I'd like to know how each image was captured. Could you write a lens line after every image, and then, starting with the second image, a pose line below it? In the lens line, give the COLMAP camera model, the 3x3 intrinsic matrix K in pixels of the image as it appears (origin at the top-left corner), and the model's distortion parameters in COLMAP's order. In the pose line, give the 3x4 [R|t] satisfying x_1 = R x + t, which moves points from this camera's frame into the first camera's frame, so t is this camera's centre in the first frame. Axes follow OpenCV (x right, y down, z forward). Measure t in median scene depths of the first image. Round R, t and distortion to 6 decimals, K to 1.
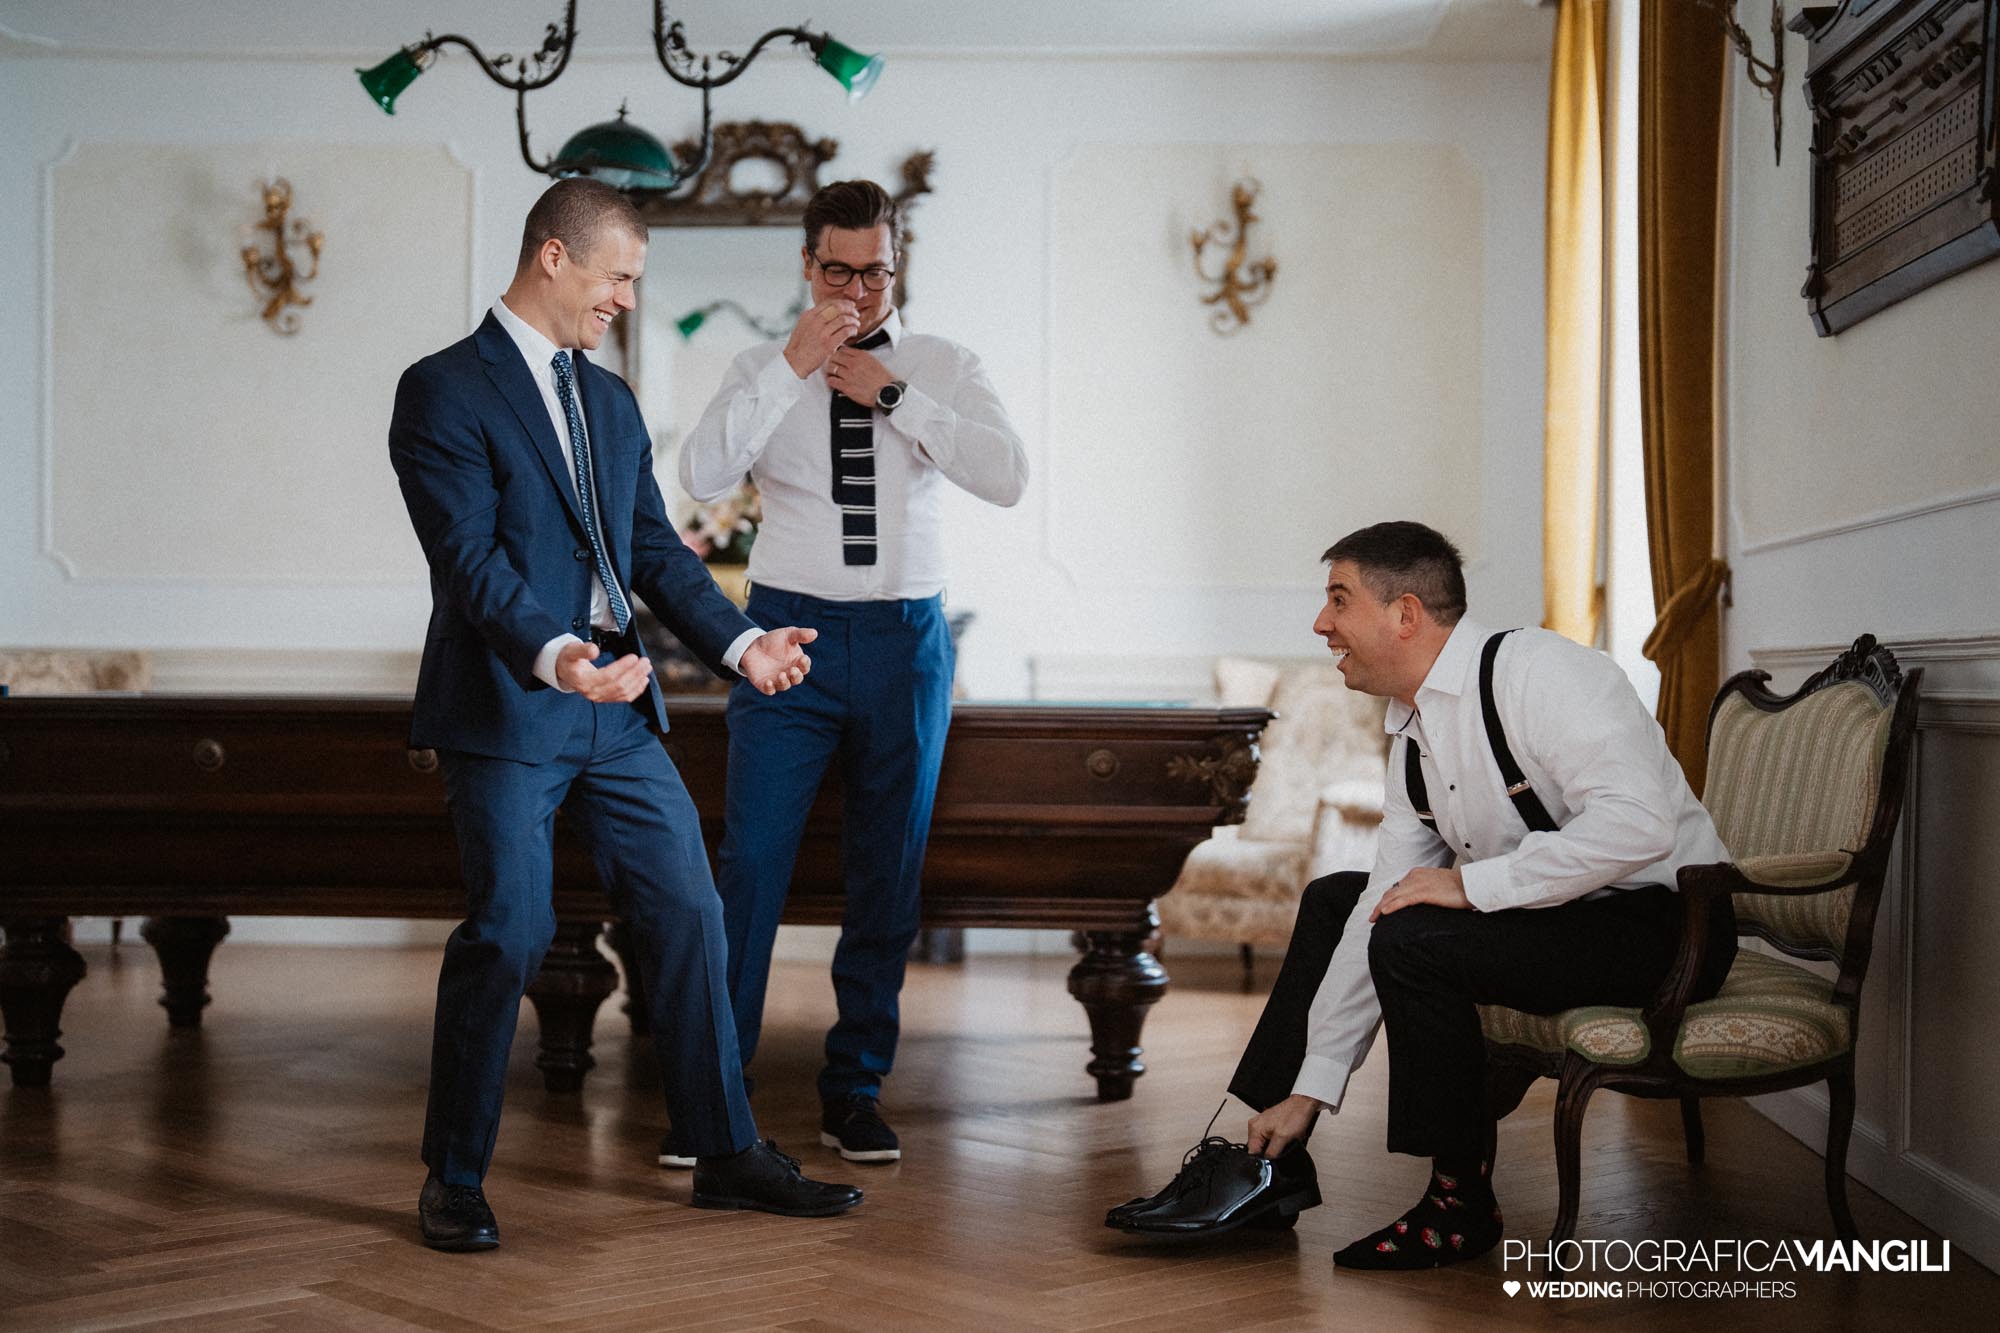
lens RADIAL K [[3009.8, 0, 996.8], [0, 3009.8, 678.3], [0, 0, 1]] dist [-0.087689, 0.000000]
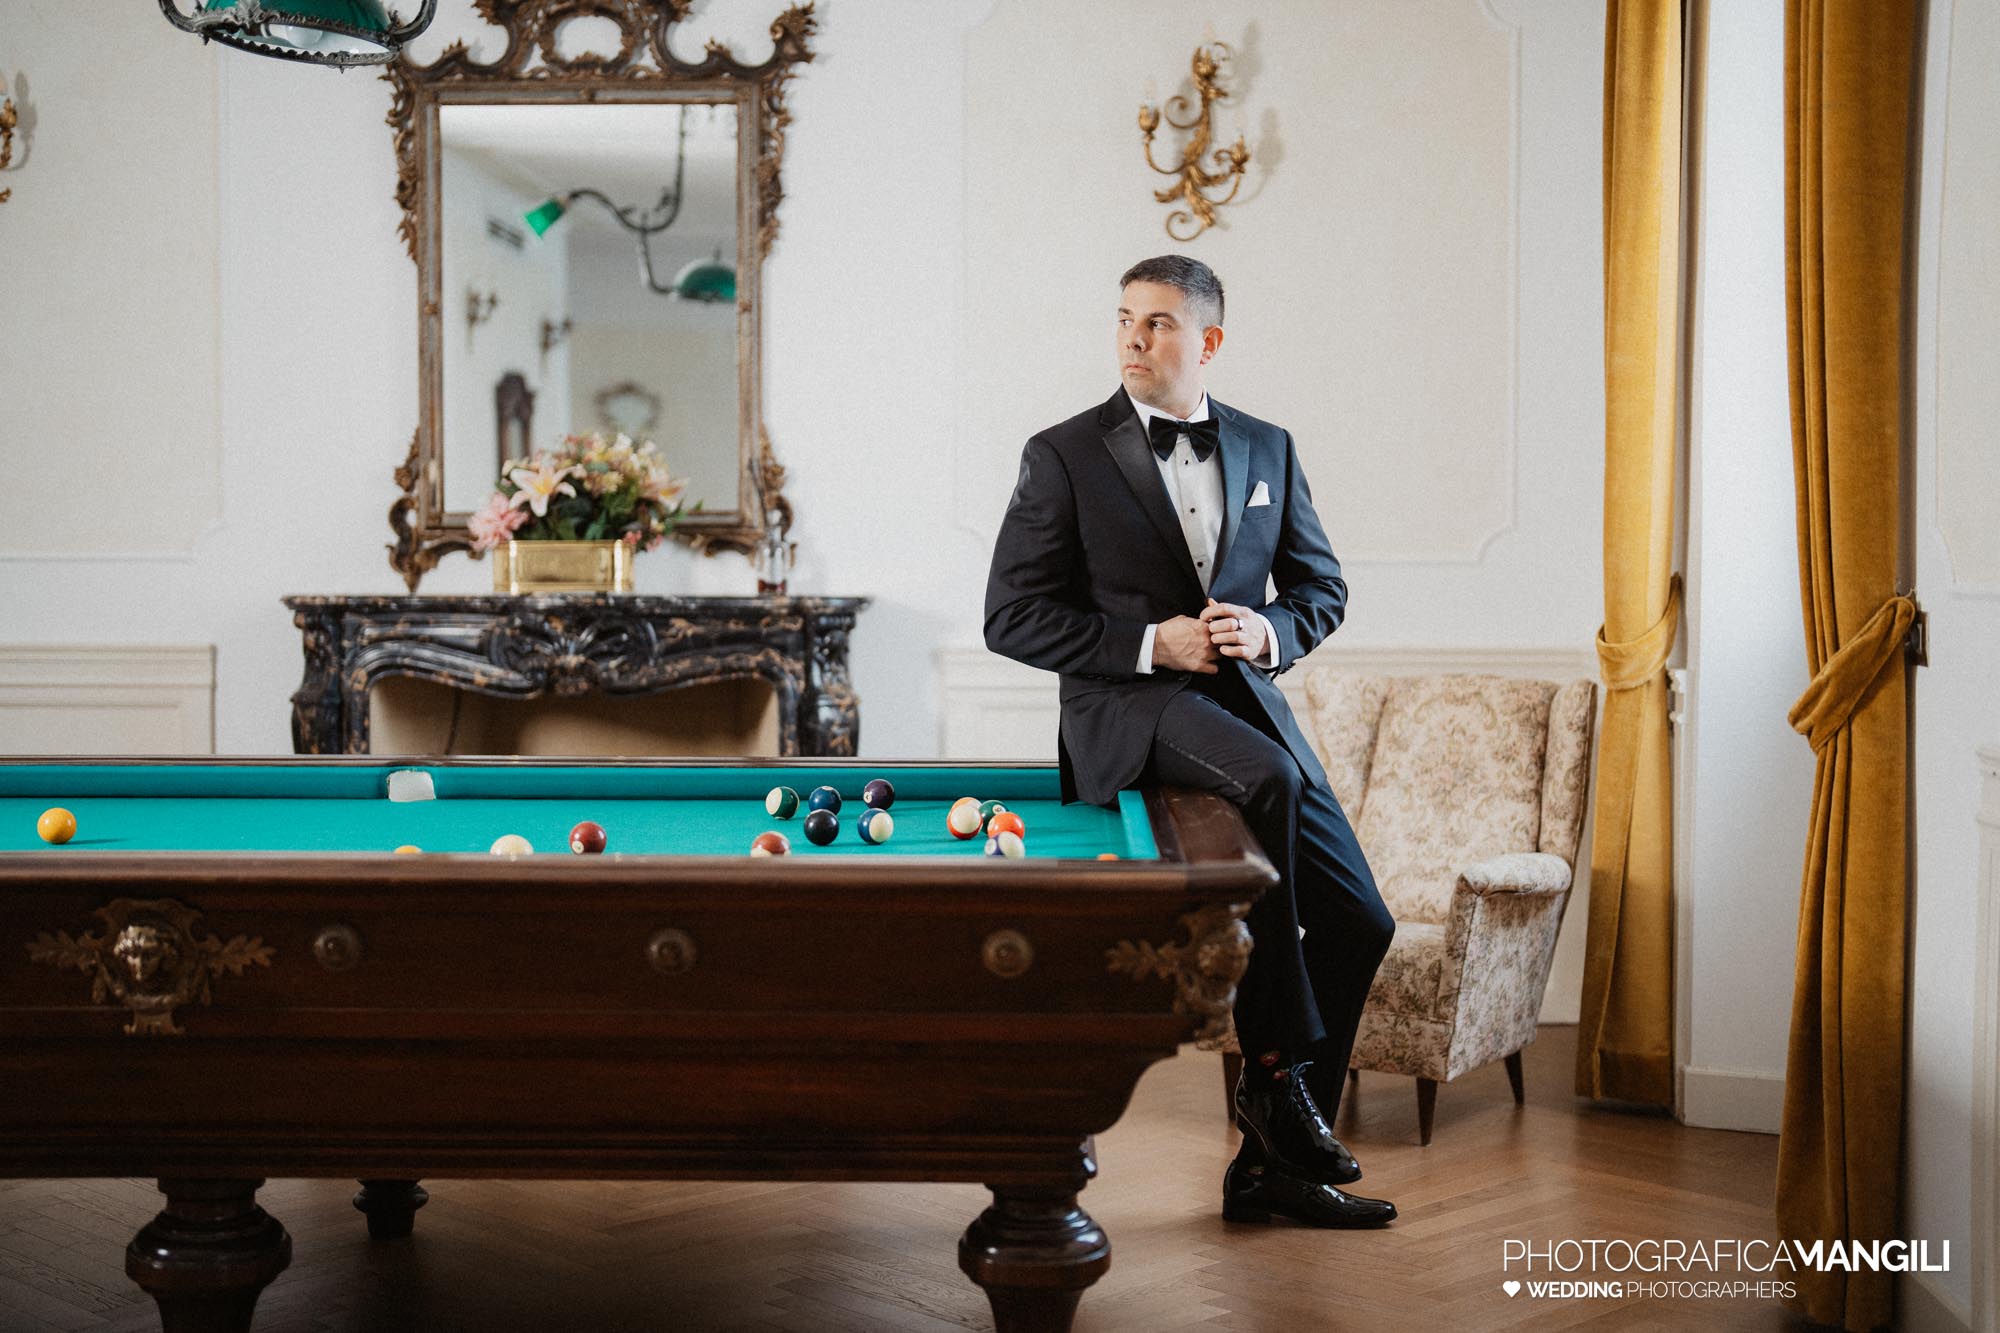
lens RADIAL K [[3009.8, 0, 998.9], [0, 3009.8, 664.6], [0, 0, 1]] dist [-0.087689, 0.000000]
pose [[0.999829, -0.002530, 0.018335, 0.019017], [0.001818, 0.999247, 0.038748, -0.050501], [-0.018419, -0.038708, 0.999081, 0.312045]]
